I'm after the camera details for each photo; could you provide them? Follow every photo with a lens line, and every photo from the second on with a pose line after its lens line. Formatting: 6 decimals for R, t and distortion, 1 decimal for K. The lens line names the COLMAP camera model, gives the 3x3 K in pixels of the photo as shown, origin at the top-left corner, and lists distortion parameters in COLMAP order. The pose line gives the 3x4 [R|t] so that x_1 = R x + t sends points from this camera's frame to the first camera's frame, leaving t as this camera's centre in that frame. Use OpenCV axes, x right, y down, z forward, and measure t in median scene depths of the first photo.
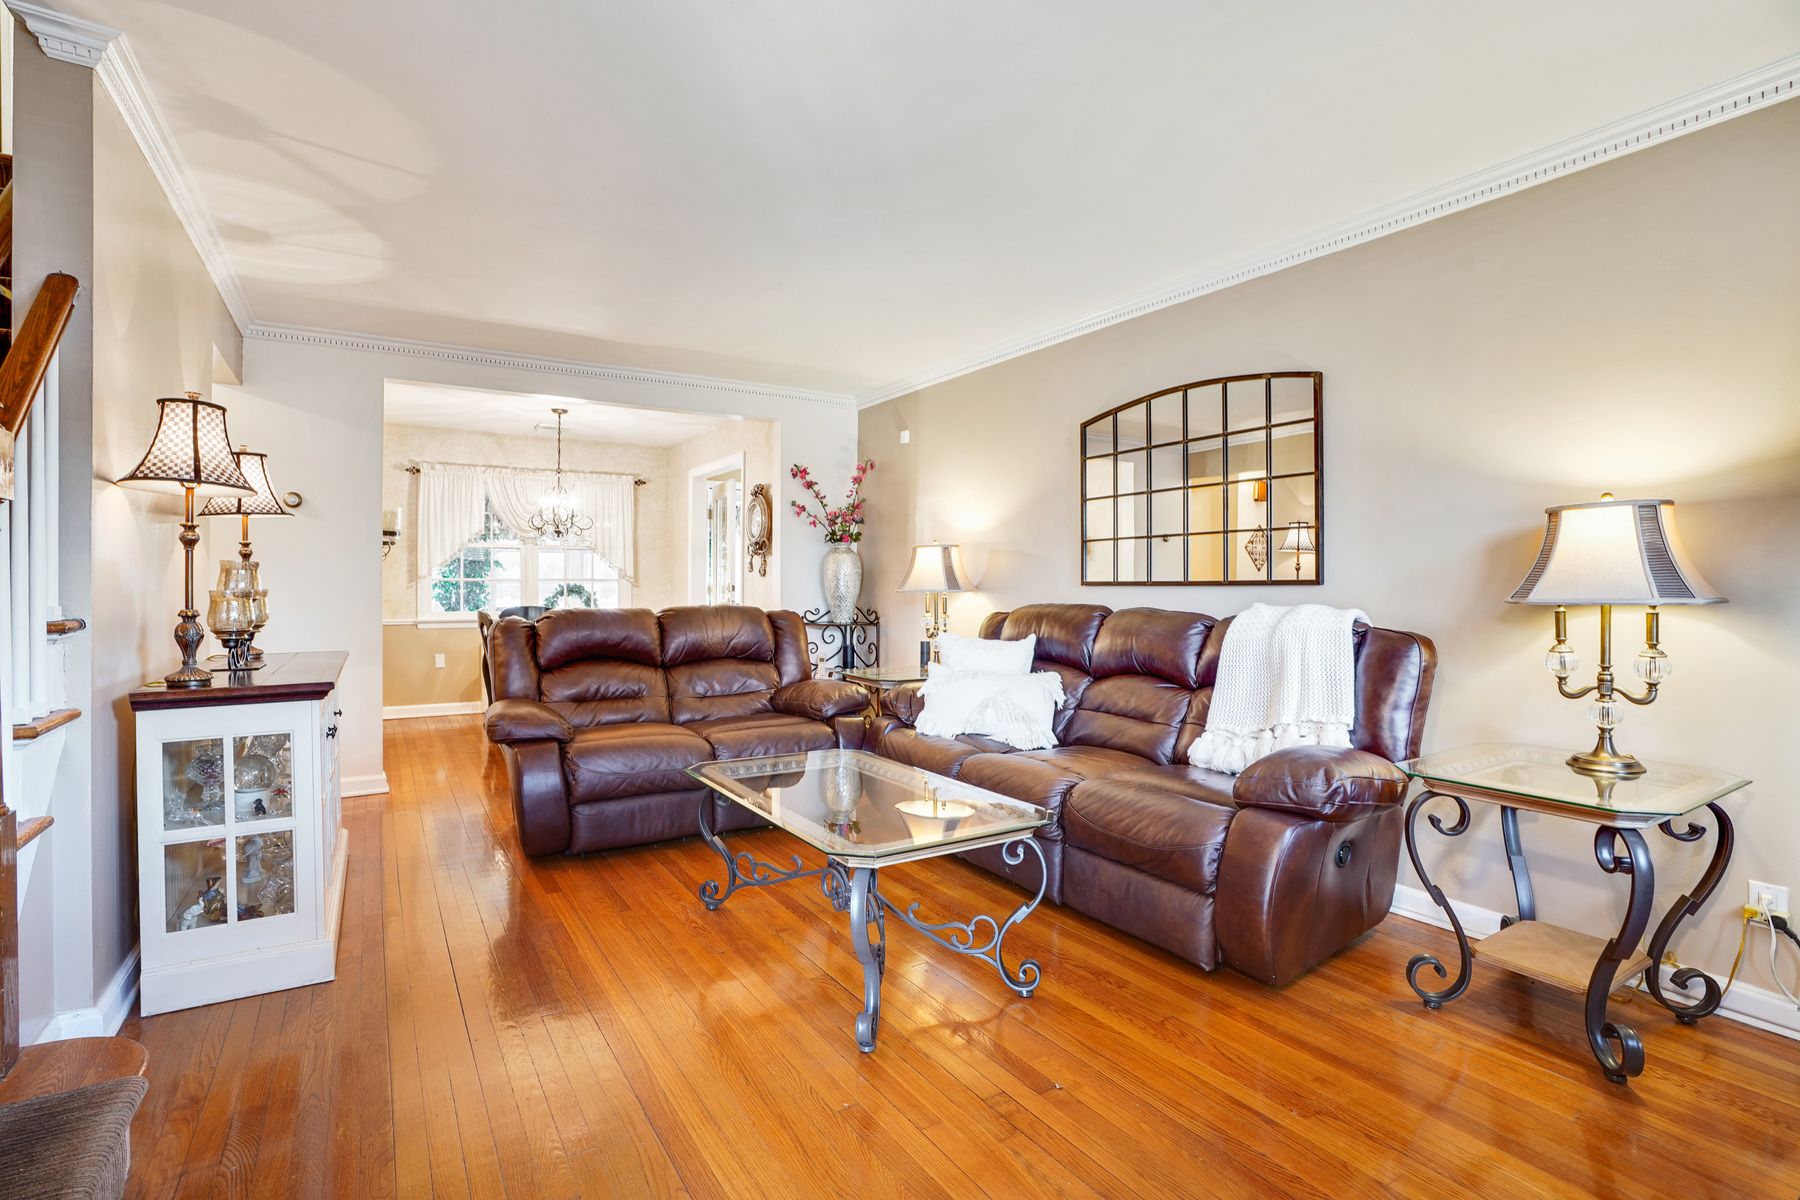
lens RADIAL K [[815.7, 0, 871.4], [0, 815.7, 622.7], [0, 0, 1]] dist [-0.069201, 0.000359]
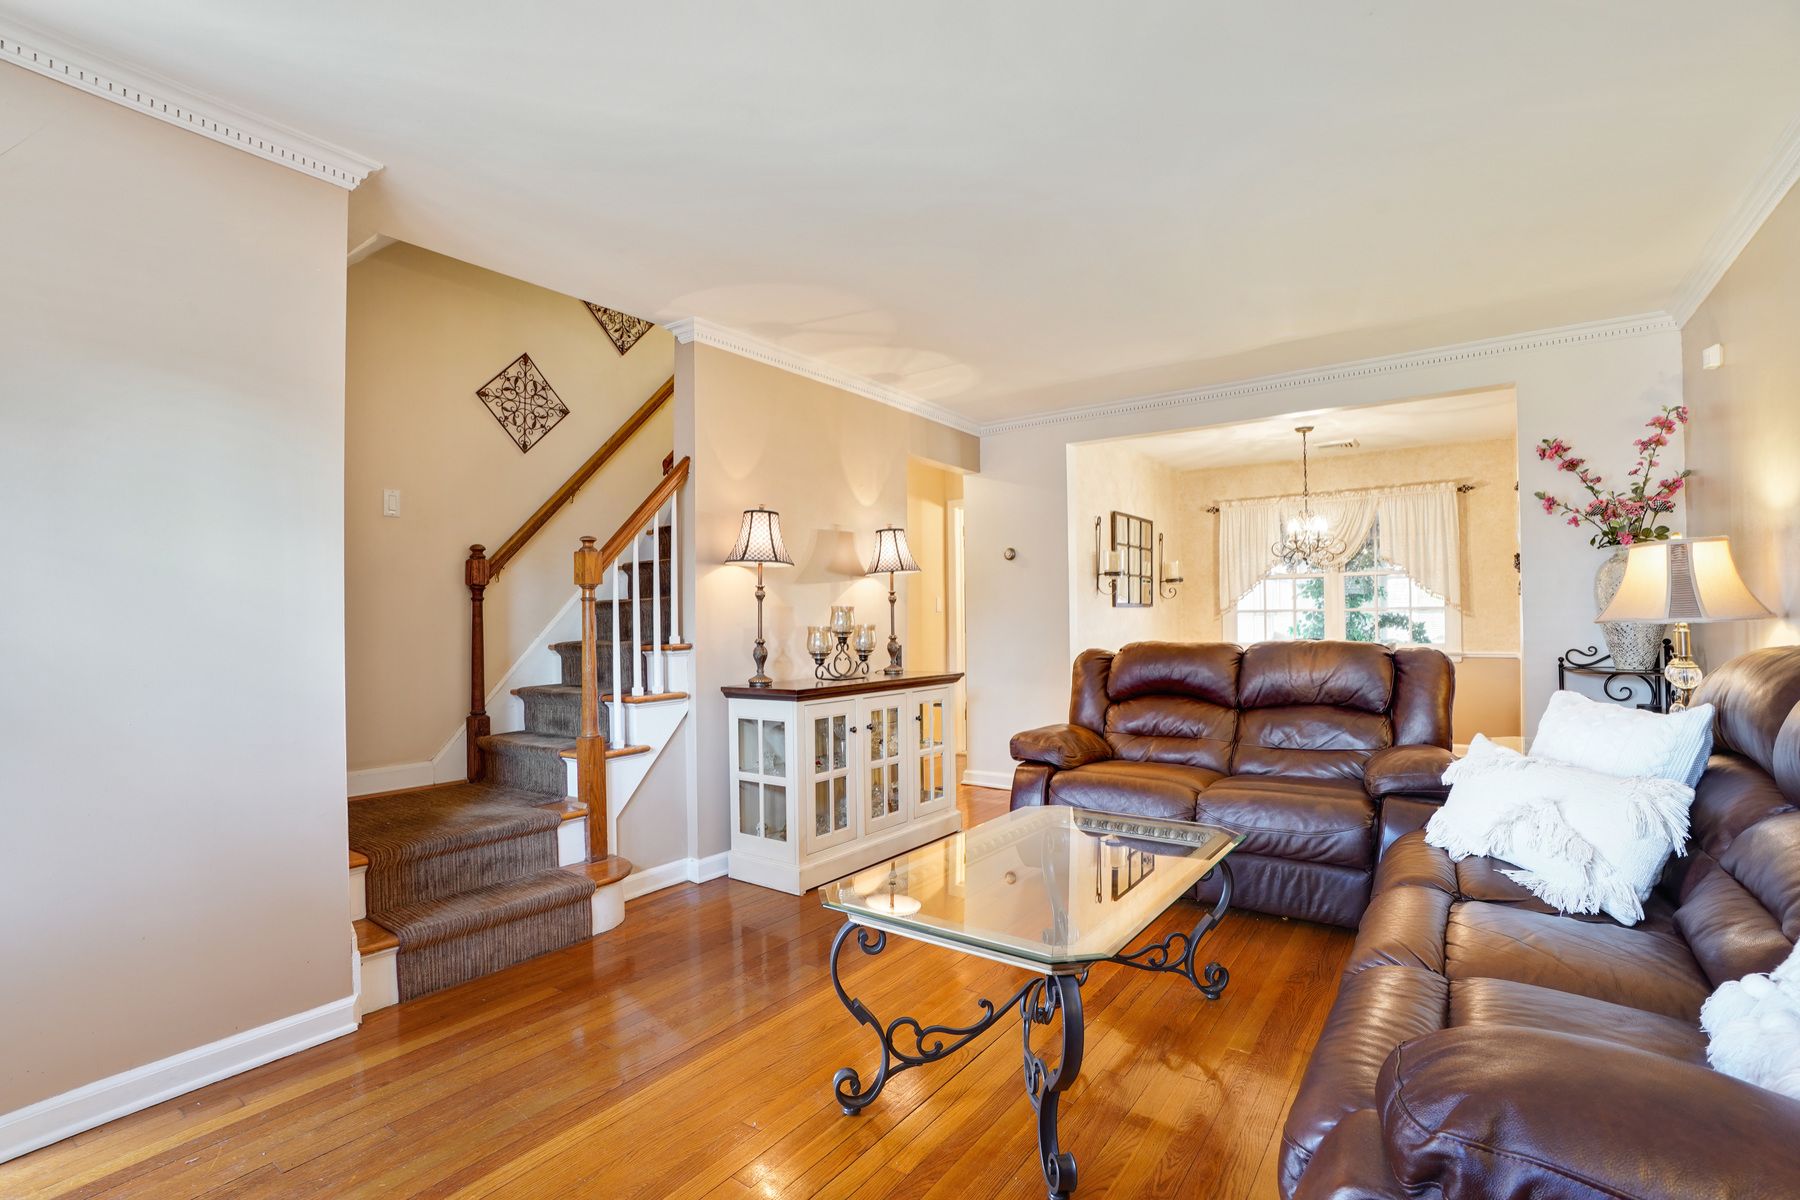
lens RADIAL K [[815.7, 0, 871.4], [0, 815.7, 622.7], [0, 0, 1]] dist [-0.069201, 0.000359]
pose [[0.366001, -0.009832, -0.930563, 0.403477], [-0.027405, 0.999397, -0.021338, -0.009843], [0.930211, 0.033312, 0.365510, 0.297120]]
